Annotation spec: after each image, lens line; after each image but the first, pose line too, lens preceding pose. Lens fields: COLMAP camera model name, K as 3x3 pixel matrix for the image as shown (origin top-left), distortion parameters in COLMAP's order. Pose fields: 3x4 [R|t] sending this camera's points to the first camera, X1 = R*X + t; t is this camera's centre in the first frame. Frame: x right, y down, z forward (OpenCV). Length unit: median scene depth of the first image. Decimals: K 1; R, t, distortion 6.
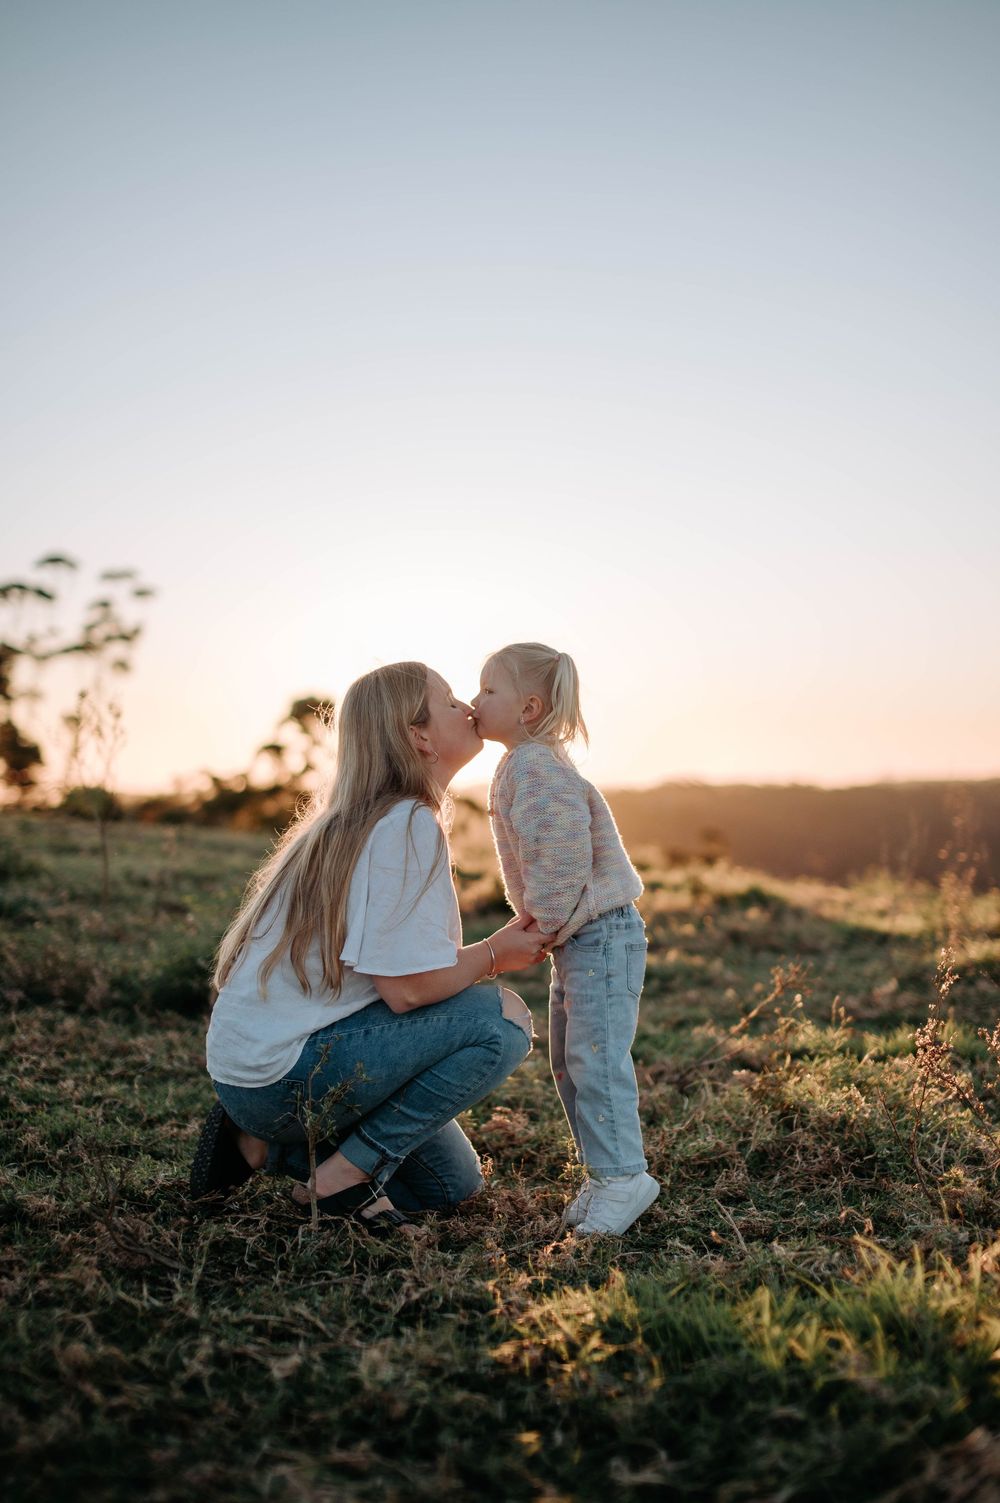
lens RADIAL K [[2152.1, 0, 510.4], [0, 2152.1, 747.4], [0, 0, 1]] dist [-0.077399, 0.000000]
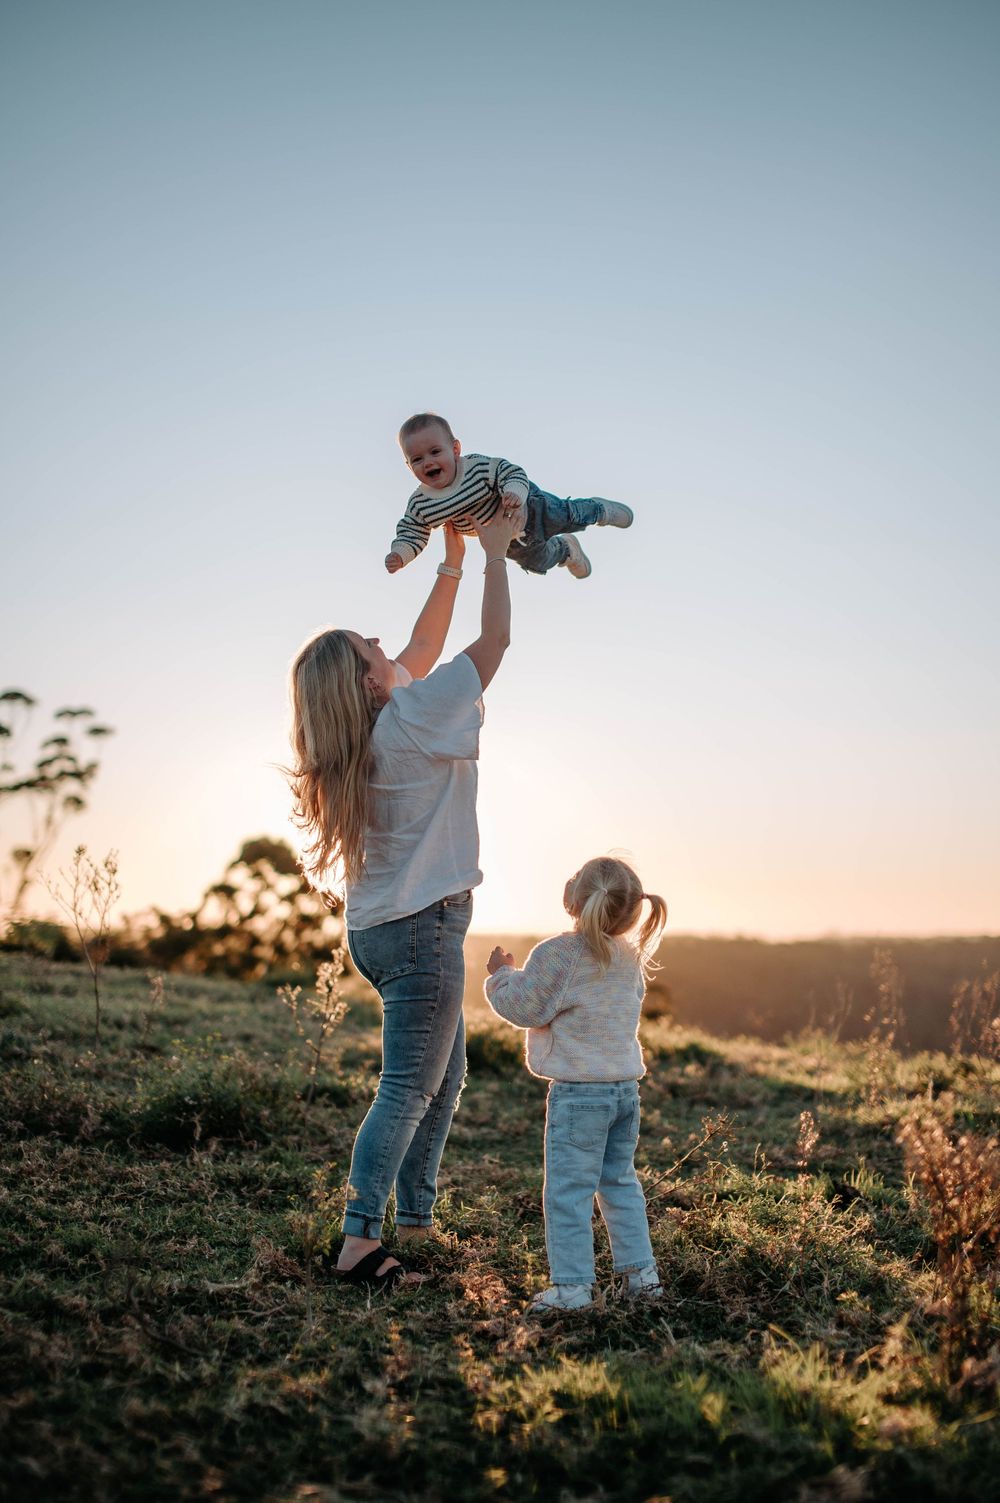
lens RADIAL K [[2152.1, 0, 487.7], [0, 2152.1, 760.5], [0, 0, 1]] dist [-0.077399, 0.000000]
pose [[0.999509, 0.028787, 0.012348, -0.010074], [-0.027963, 0.997659, -0.062406, -0.010333], [-0.014115, 0.062030, 0.997974, -0.124629]]
